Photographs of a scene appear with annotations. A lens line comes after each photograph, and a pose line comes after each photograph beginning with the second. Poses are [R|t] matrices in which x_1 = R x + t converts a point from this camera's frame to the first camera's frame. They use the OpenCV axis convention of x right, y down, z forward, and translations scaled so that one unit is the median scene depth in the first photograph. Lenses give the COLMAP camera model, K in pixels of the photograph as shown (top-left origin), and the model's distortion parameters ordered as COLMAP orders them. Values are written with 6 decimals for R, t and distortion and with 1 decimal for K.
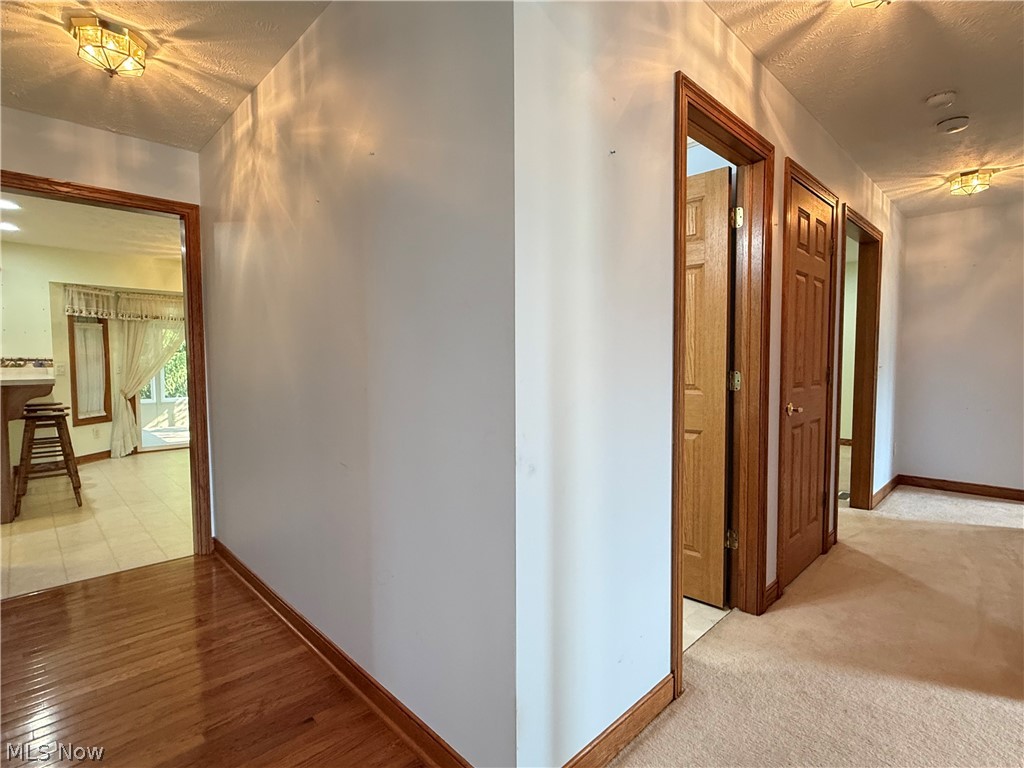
lens RADIAL K [[509.9, 0, 512.0], [0, 509.9, 384.0], [0, 0, 1]] dist [-0.000259, -0.000273]
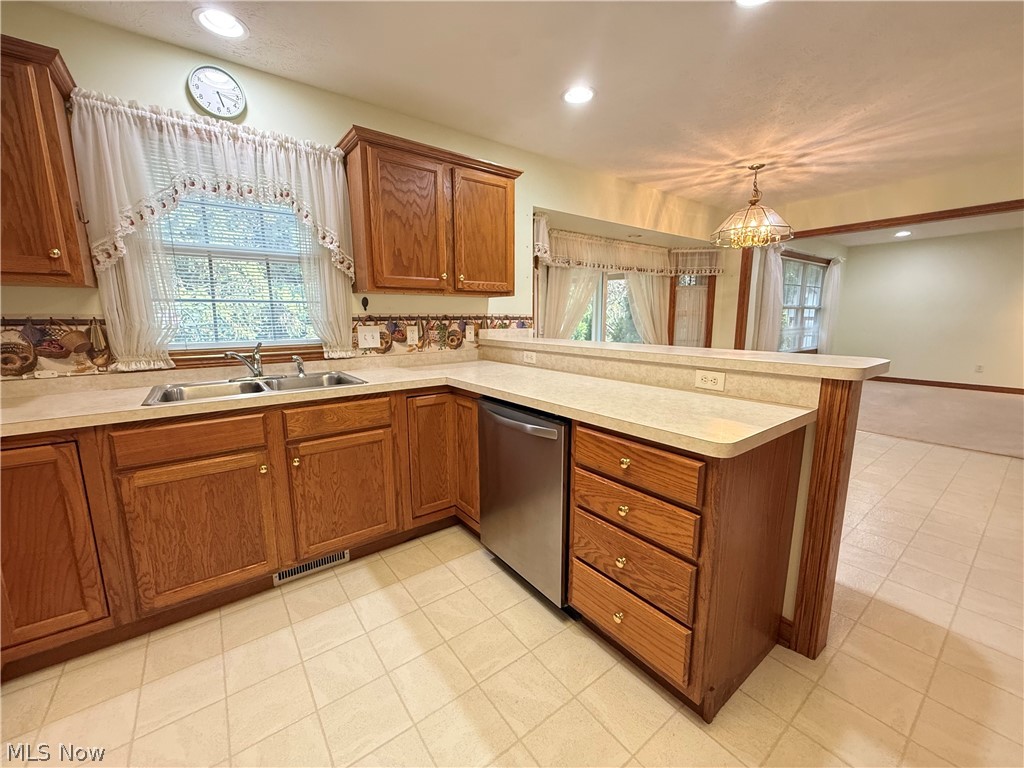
lens RADIAL K [[409.6, 0, 512.0], [0, 409.6, 384.0], [0, 0, 1]] dist [0.001631, 0.000062]
pose [[0.992102, 0.016375, -0.124360, -0.759218], [-0.001882, 0.993274, 0.115773, -0.018556], [0.125420, -0.114625, 0.985460, 0.357764]]
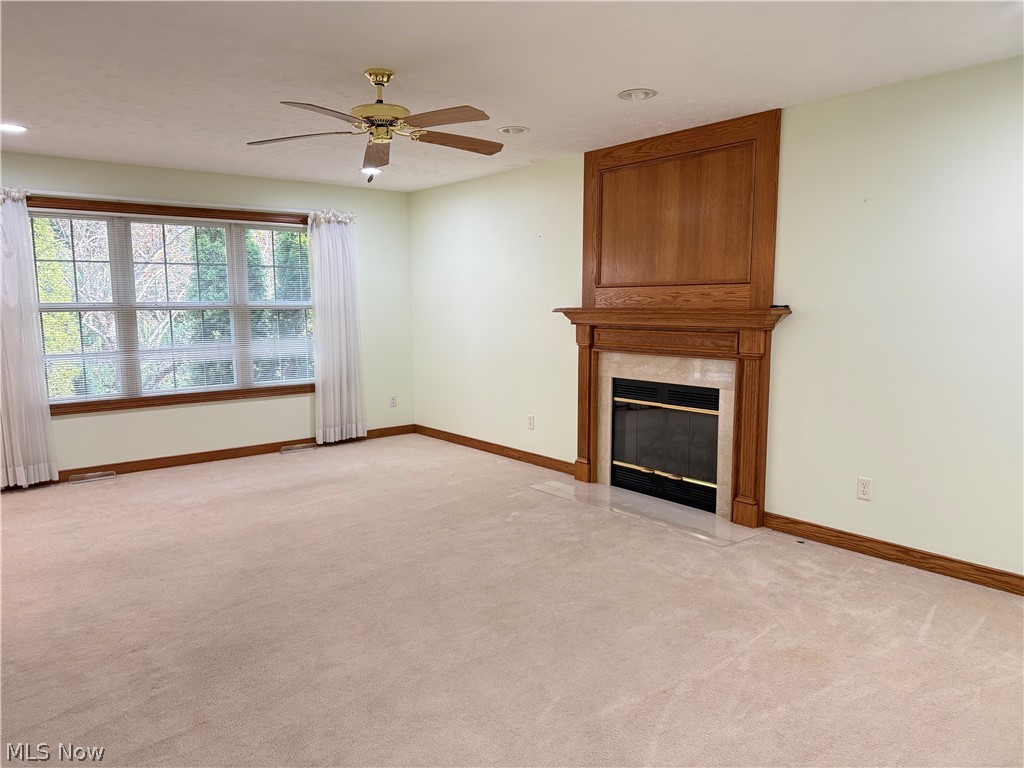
lens RADIAL K [[716.4, 0, 512.0], [0, 716.4, 384.0], [0, 0, 1]] dist [0.071366, -0.089480]
pose [[0.996127, 0.008875, -0.087477, 0.338382], [-0.002596, 0.997428, 0.071628, -0.060239], [0.087888, -0.071124, 0.993588, 0.576728]]
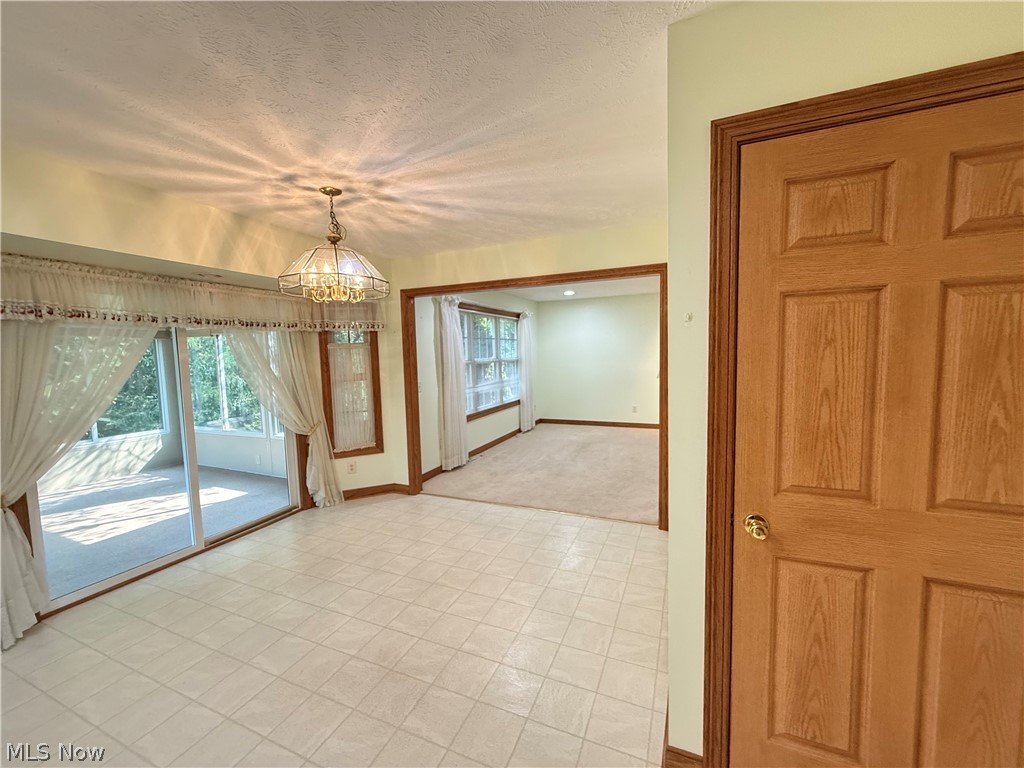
lens RADIAL K [[409.6, 0, 512.0], [0, 409.6, 384.0], [0, 0, 1]] dist [0.001631, 0.000062]
pose [[0.924860, -0.050172, 0.376984, -0.507627], [0.040387, 0.998612, 0.033822, -0.069225], [-0.378158, -0.016055, 0.925602, 0.546886]]
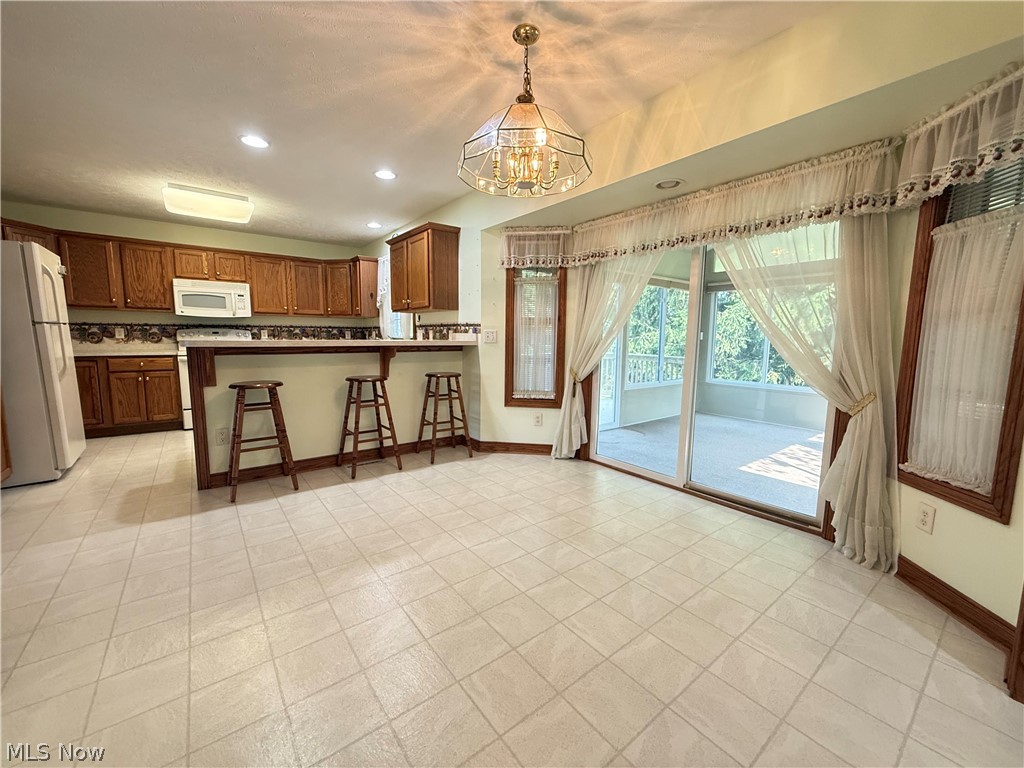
lens RADIAL K [[407.1, 0, 510.3], [0, 407.1, 383.7], [0, 0, 1]] dist [0.000273, 0.000174]
pose [[-0.115877, 0.117442, -0.986296, -0.195937], [-0.056599, 0.990591, 0.124603, -0.032953], [0.991650, 0.070262, -0.108139, 1.003170]]
